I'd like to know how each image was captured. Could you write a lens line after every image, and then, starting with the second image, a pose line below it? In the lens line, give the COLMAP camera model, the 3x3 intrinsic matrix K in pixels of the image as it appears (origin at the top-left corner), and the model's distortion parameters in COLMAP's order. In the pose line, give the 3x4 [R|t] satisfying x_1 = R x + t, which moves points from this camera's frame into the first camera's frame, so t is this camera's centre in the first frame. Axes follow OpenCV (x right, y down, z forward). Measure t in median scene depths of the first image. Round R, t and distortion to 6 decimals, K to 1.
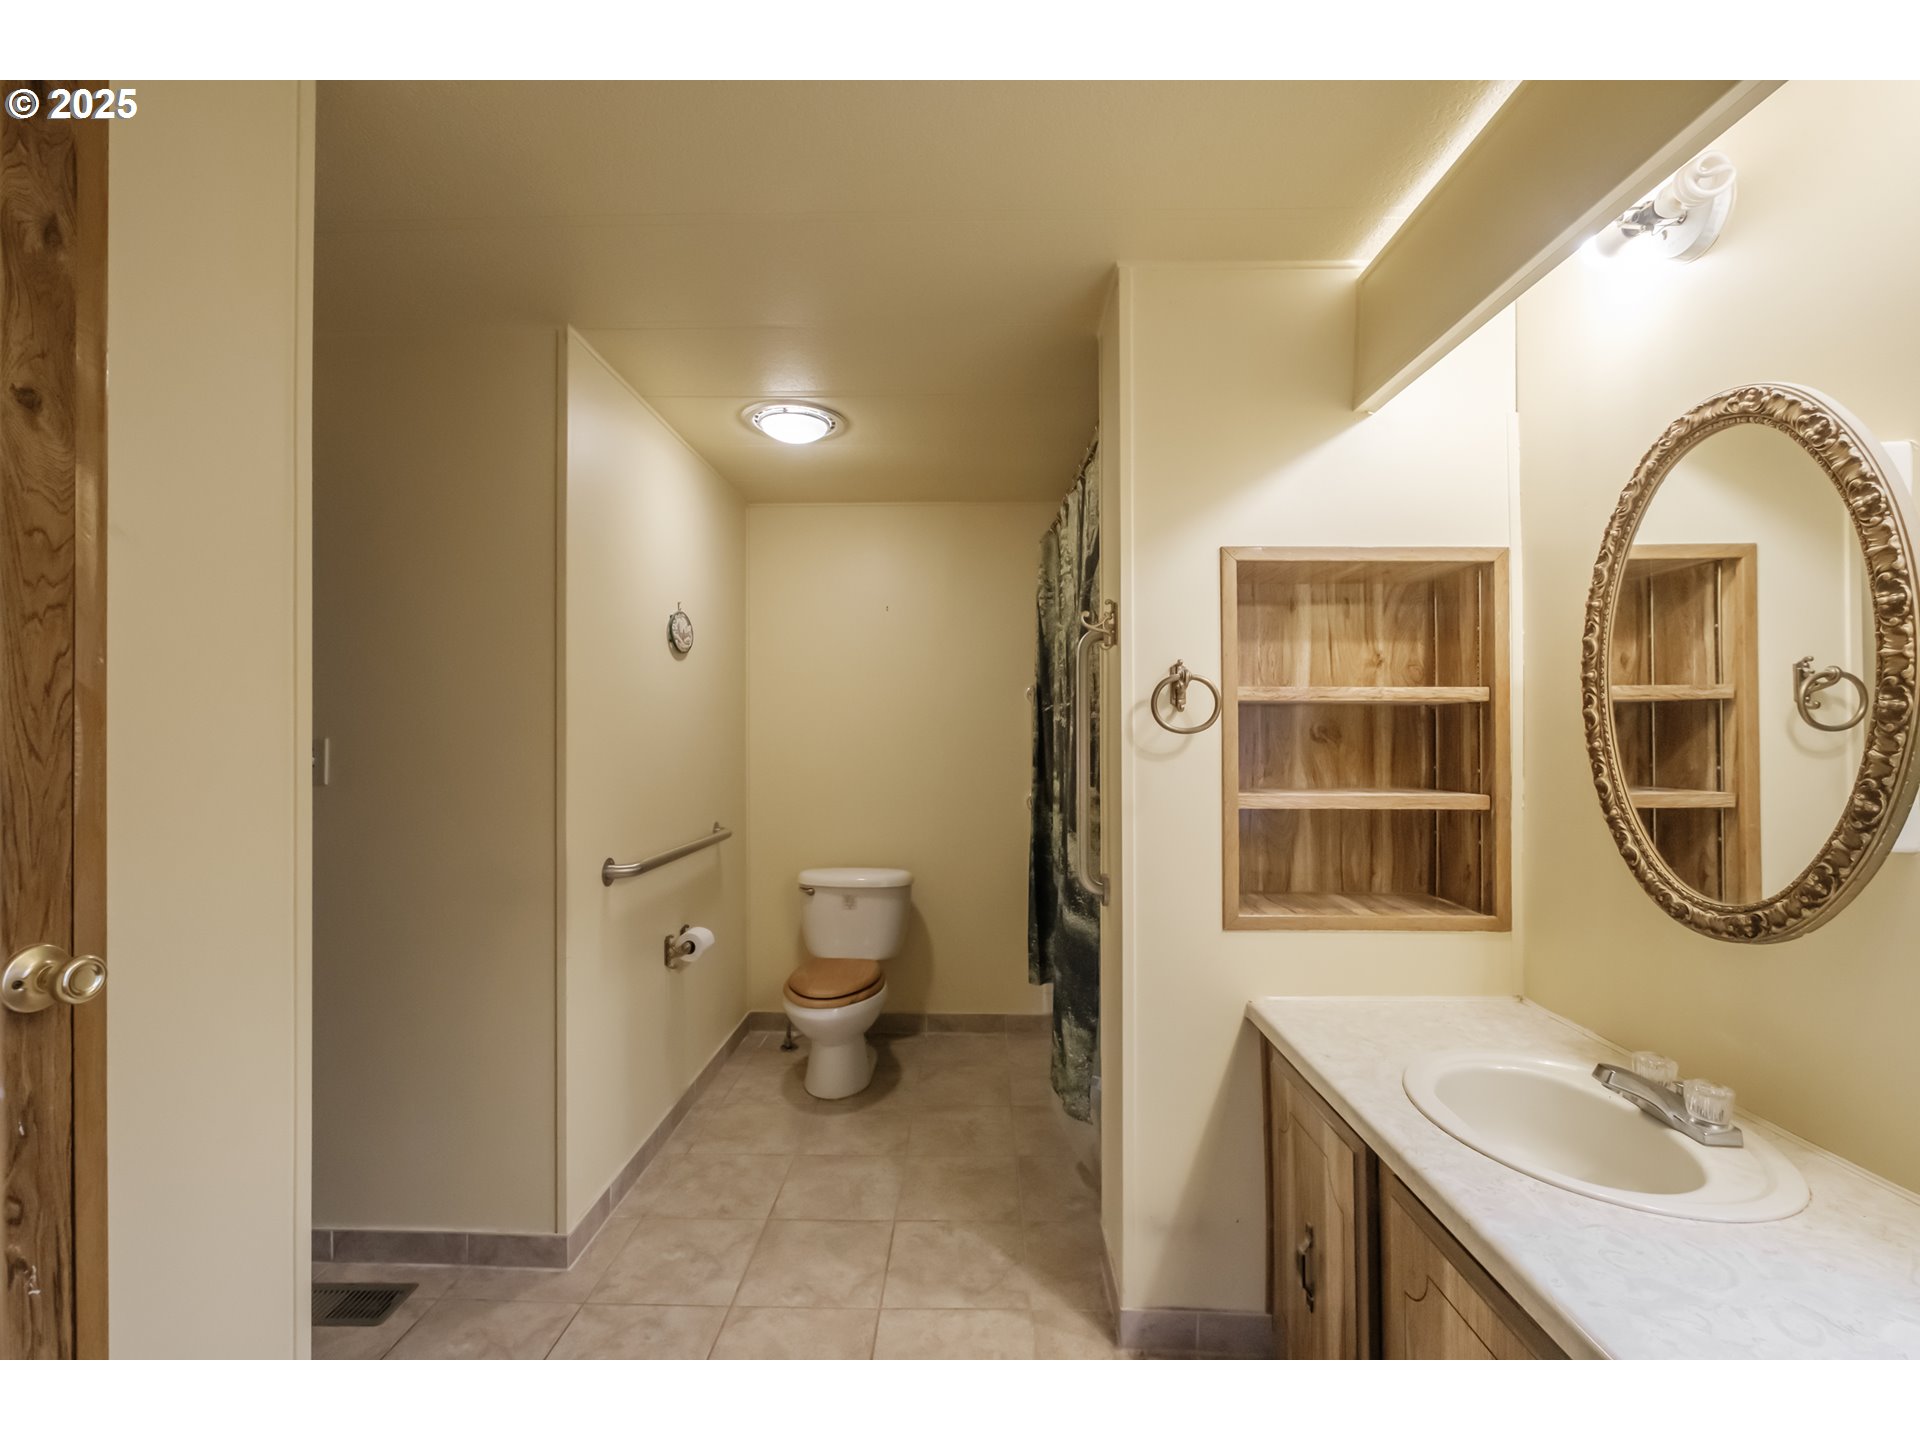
lens RADIAL K [[826.8, 0, 953.6], [0, 826.8, 728.4], [0, 0, 1]] dist [-0.008902, -0.000035]
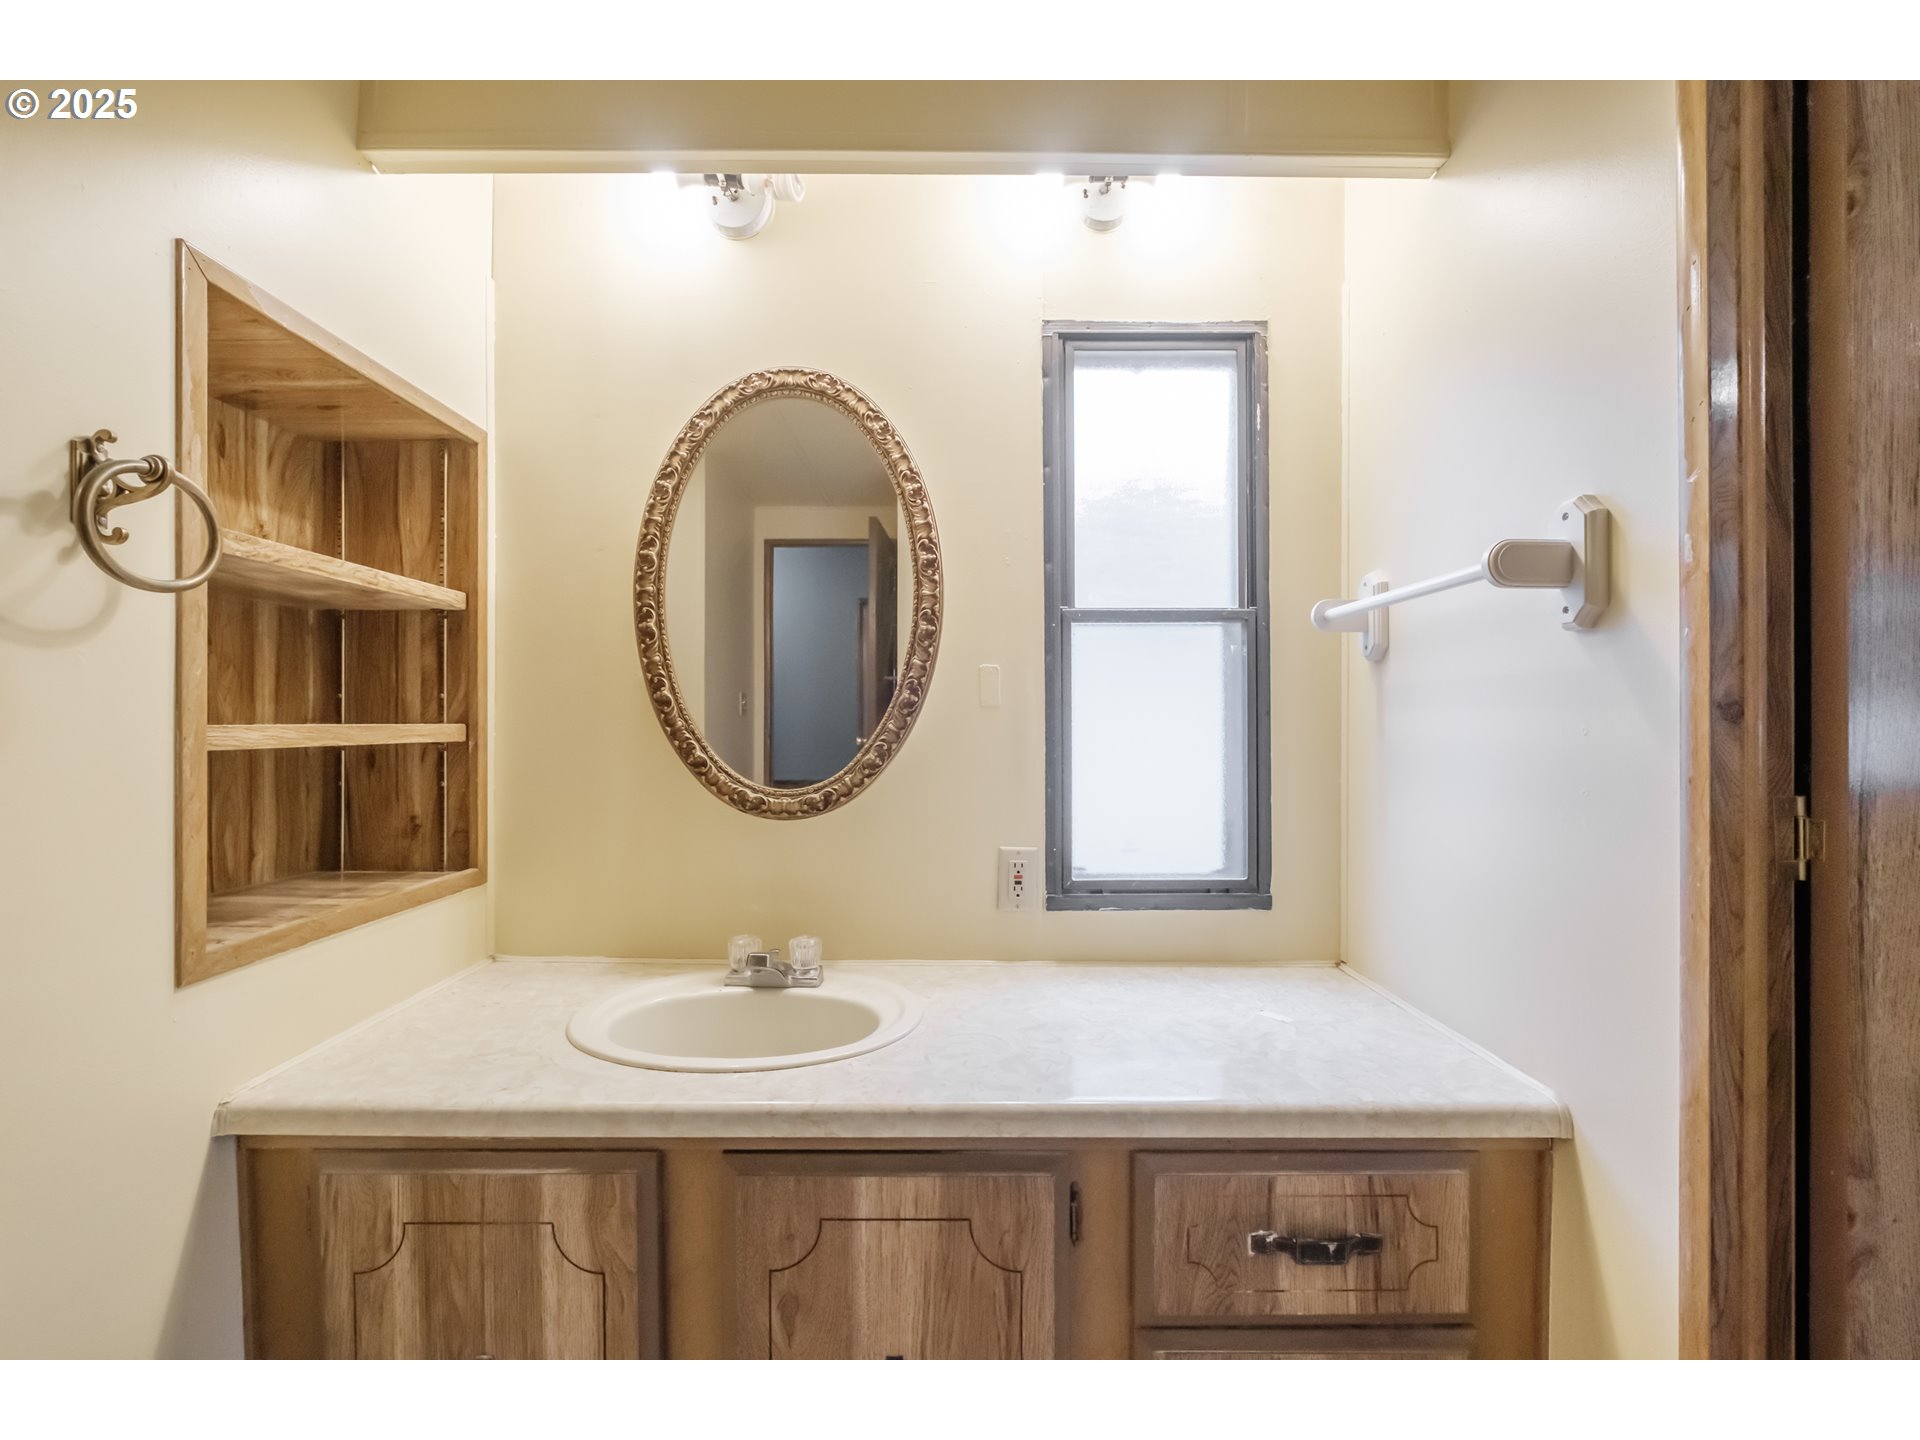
lens RADIAL K [[850.0, 0, 954.6], [0, 850.0, 717.3], [0, 0, 1]] dist [-0.008918, 0.000175]
pose [[-0.032168, 0.006457, 0.999462, -0.272101], [-0.007632, 0.999948, -0.006706, 0.097450], [-0.999453, -0.007844, -0.032117, 0.683258]]
